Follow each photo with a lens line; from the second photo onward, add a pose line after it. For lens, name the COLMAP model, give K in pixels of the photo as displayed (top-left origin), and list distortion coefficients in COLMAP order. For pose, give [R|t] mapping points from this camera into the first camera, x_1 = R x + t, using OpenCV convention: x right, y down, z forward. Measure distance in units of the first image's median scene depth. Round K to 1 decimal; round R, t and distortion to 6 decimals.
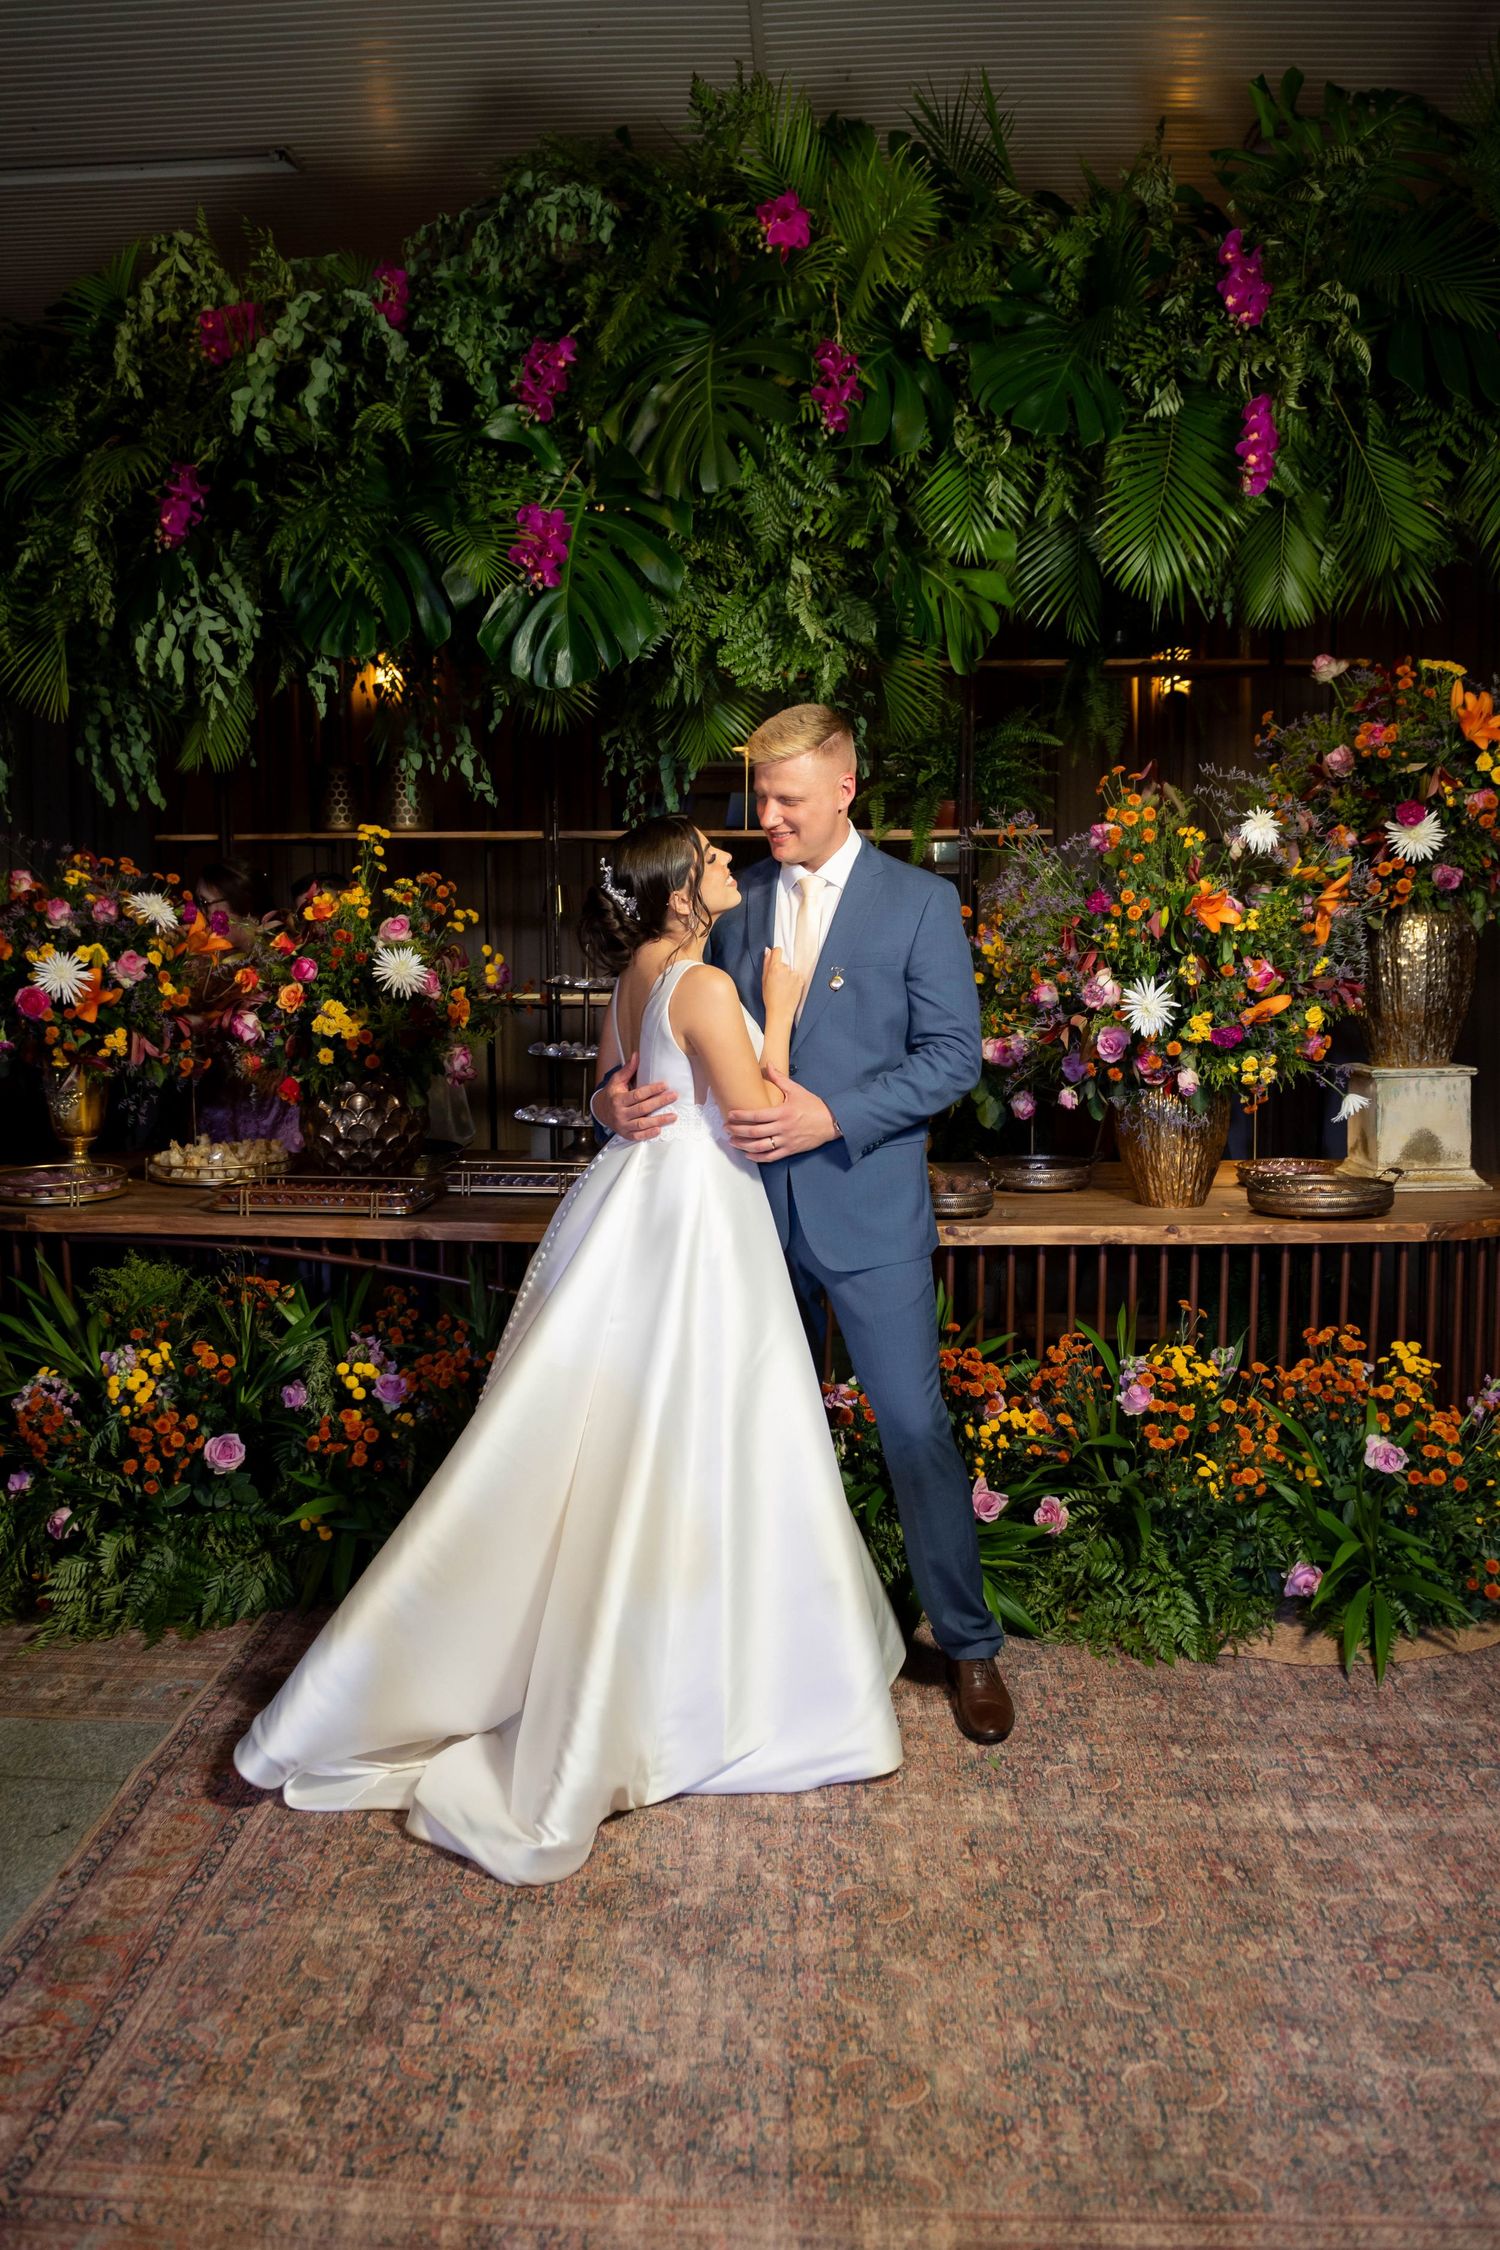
lens RADIAL K [[1633.9, 0, 739.4], [0, 1633.9, 1074.9], [0, 0, 1]] dist [-0.049455, -0.008808]
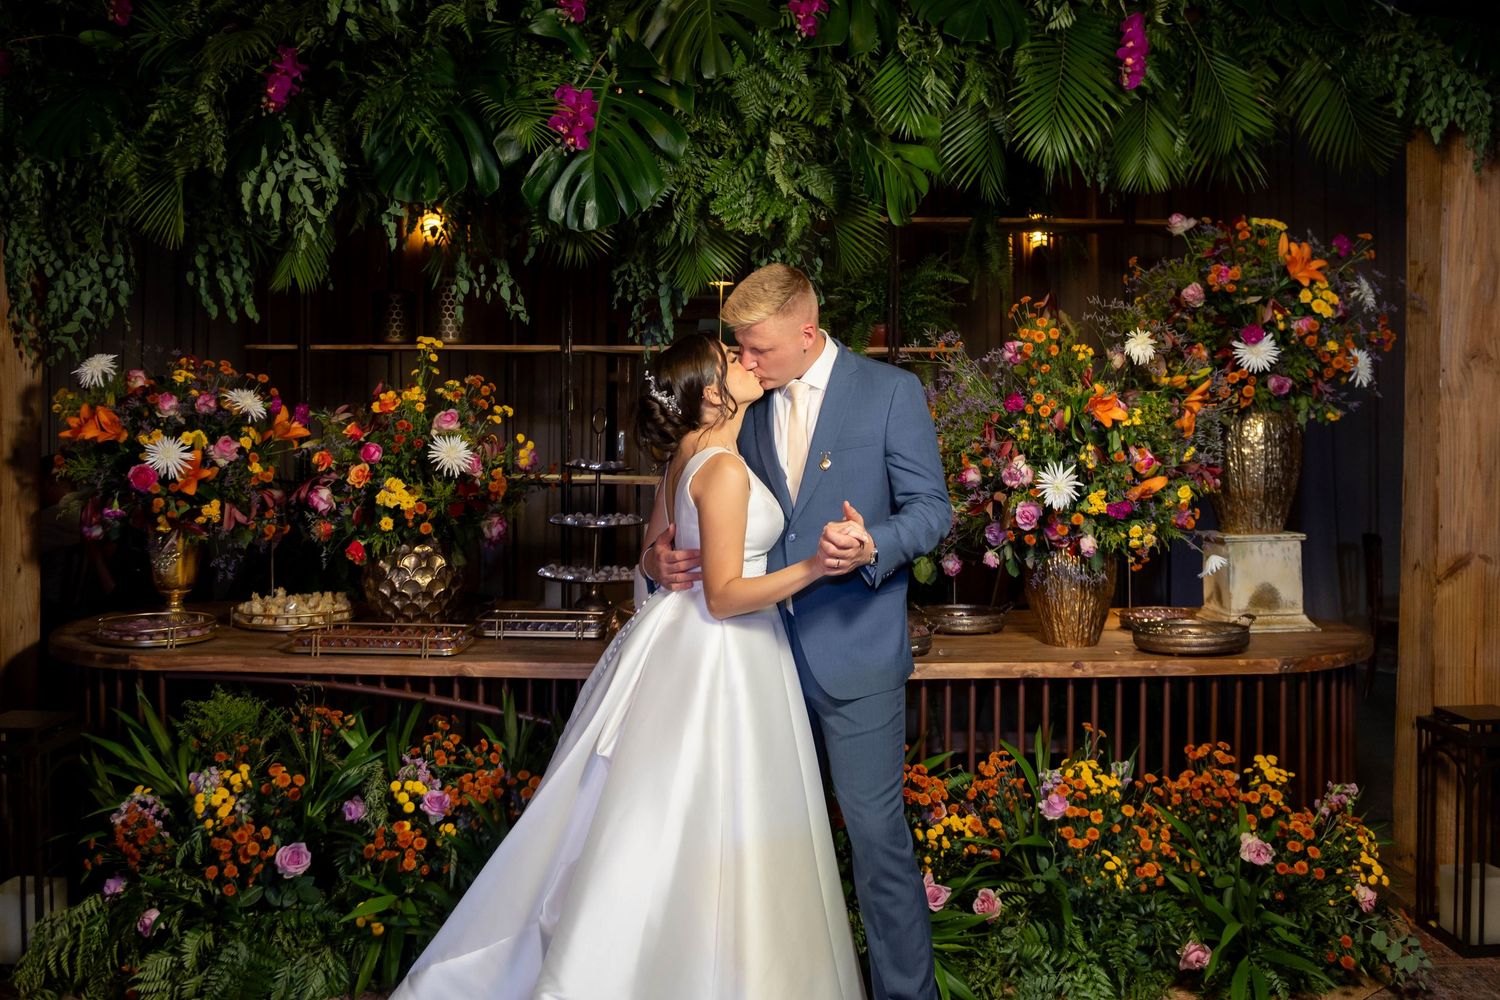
lens RADIAL K [[1256.6, 0, 762.6], [0, 1256.6, 413.8], [0, 0, 1]] dist [-0.045286, -0.005874]
pose [[0.998218, 0.007105, 0.059251, -0.031402], [-0.001168, 0.995022, -0.099644, -0.000402], [-0.059664, 0.099397, 0.993258, 0.048306]]
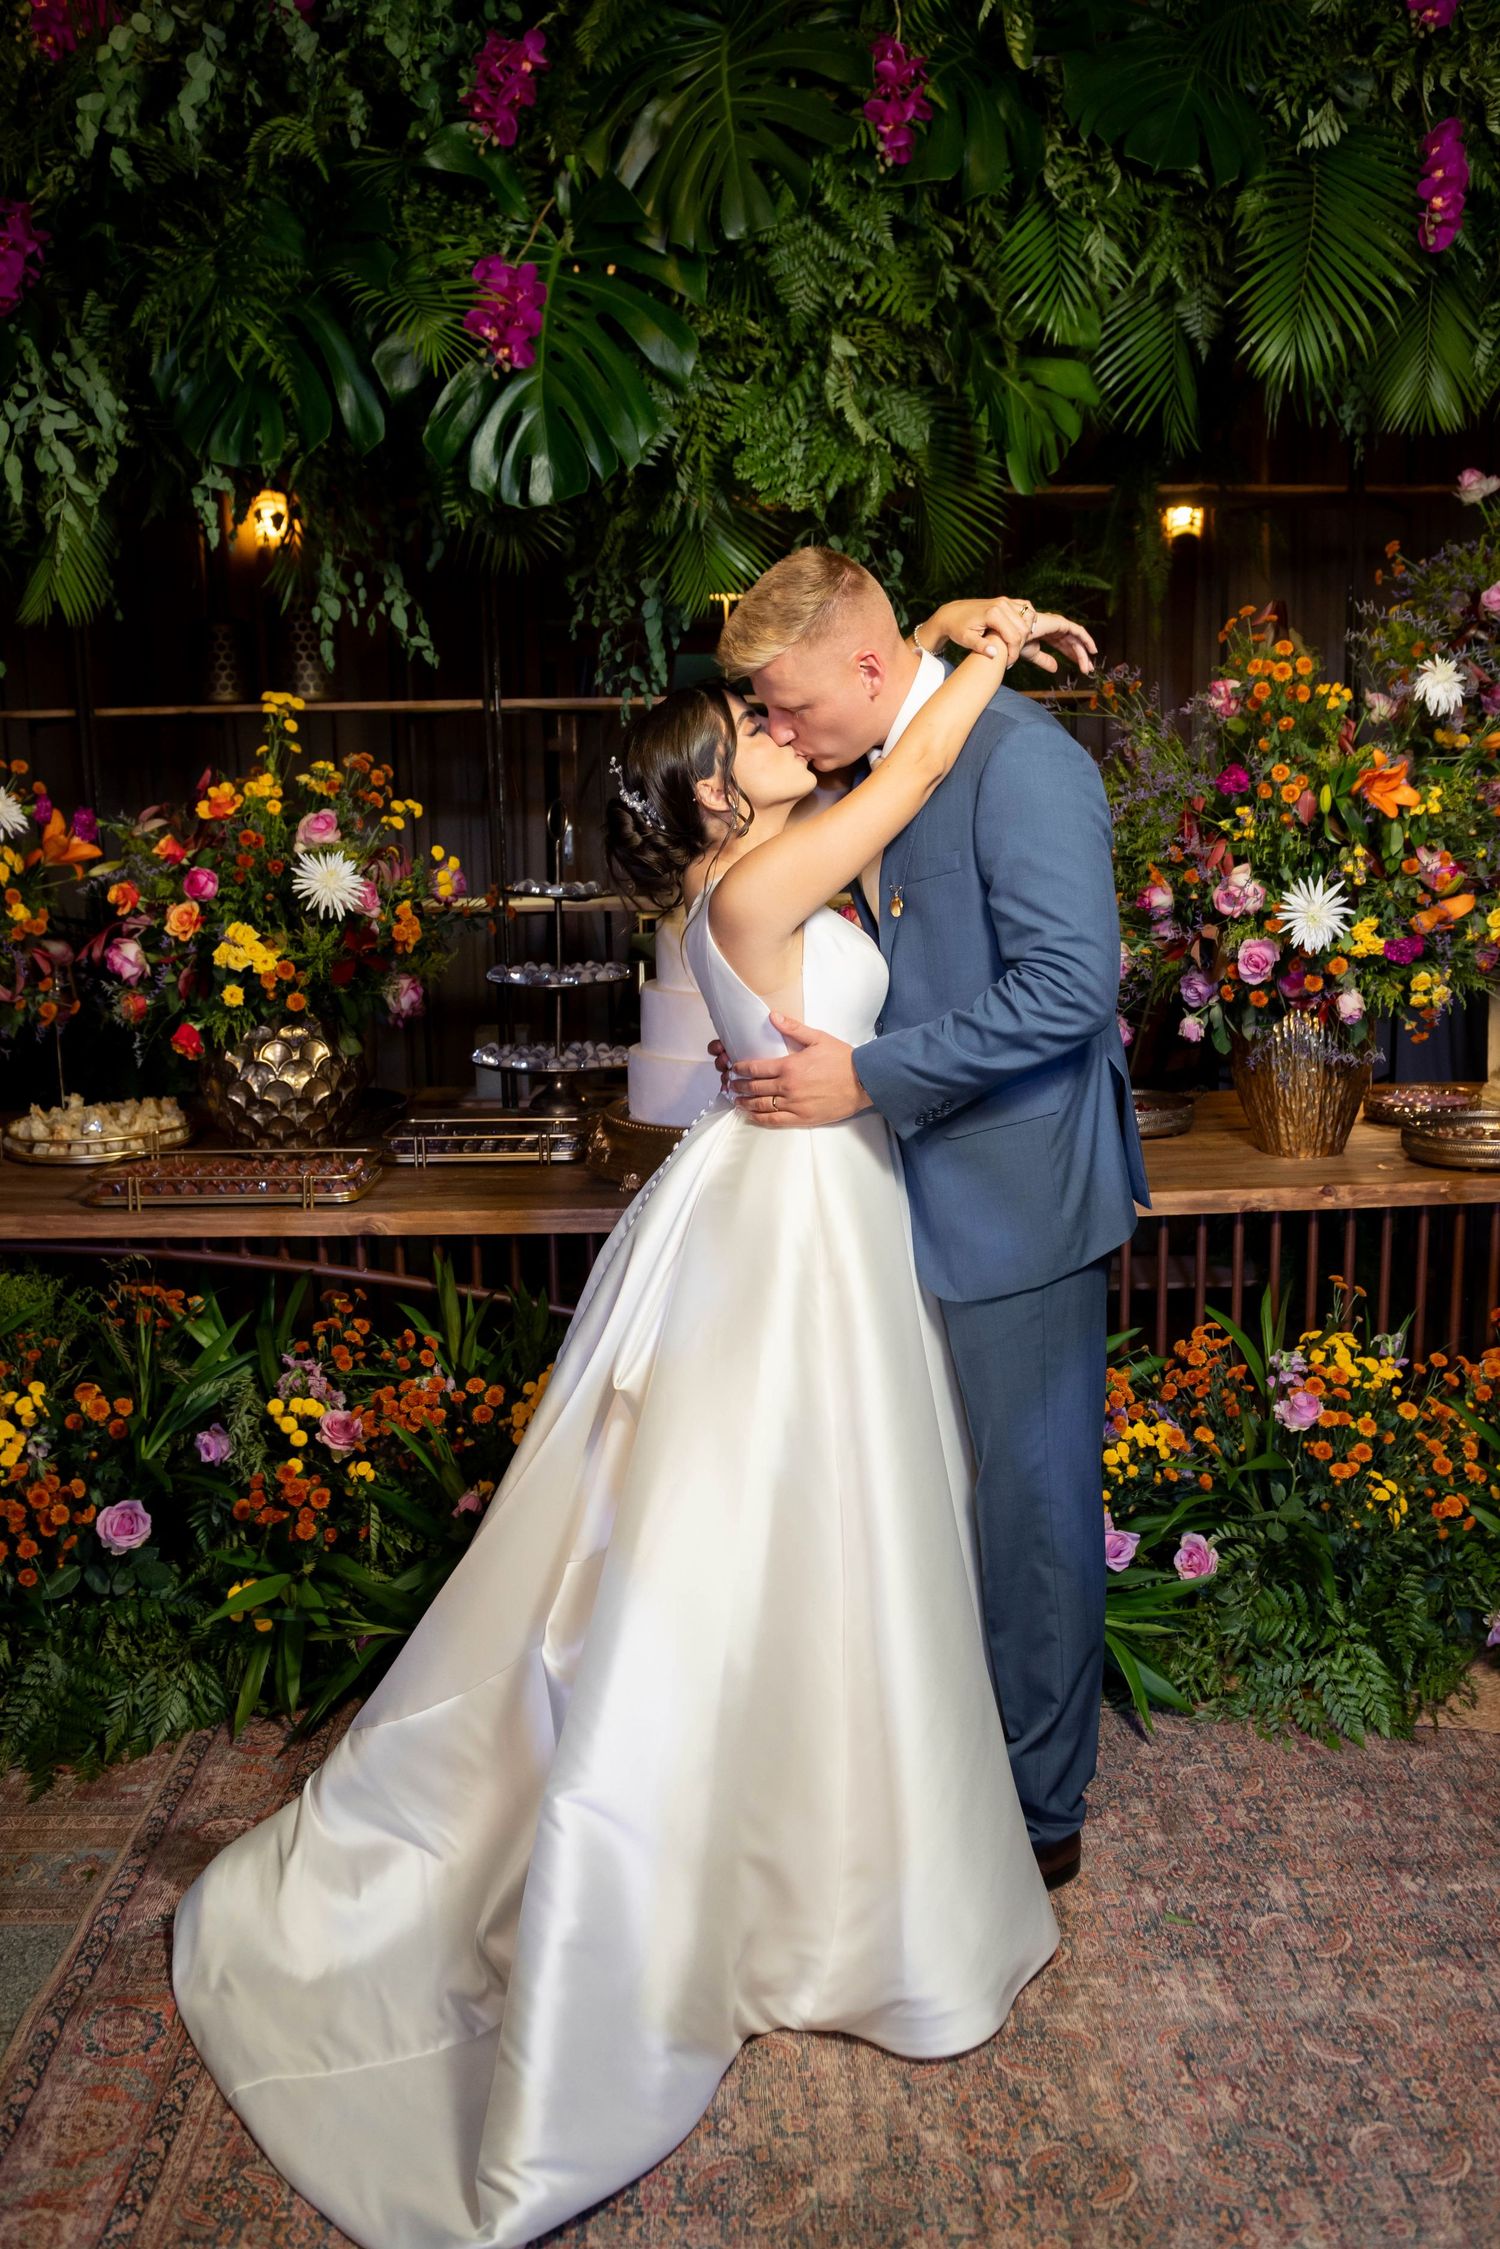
lens RADIAL K [[1706.2, 0, 776.2], [0, 1706.2, 1046.9], [0, 0, 1]] dist [-0.053269, -0.000006]
pose [[0.996443, -0.027271, 0.079737, -0.068464], [0.023120, 0.998351, 0.052536, -0.025572], [-0.081039, -0.050506, 0.995431, 0.196406]]
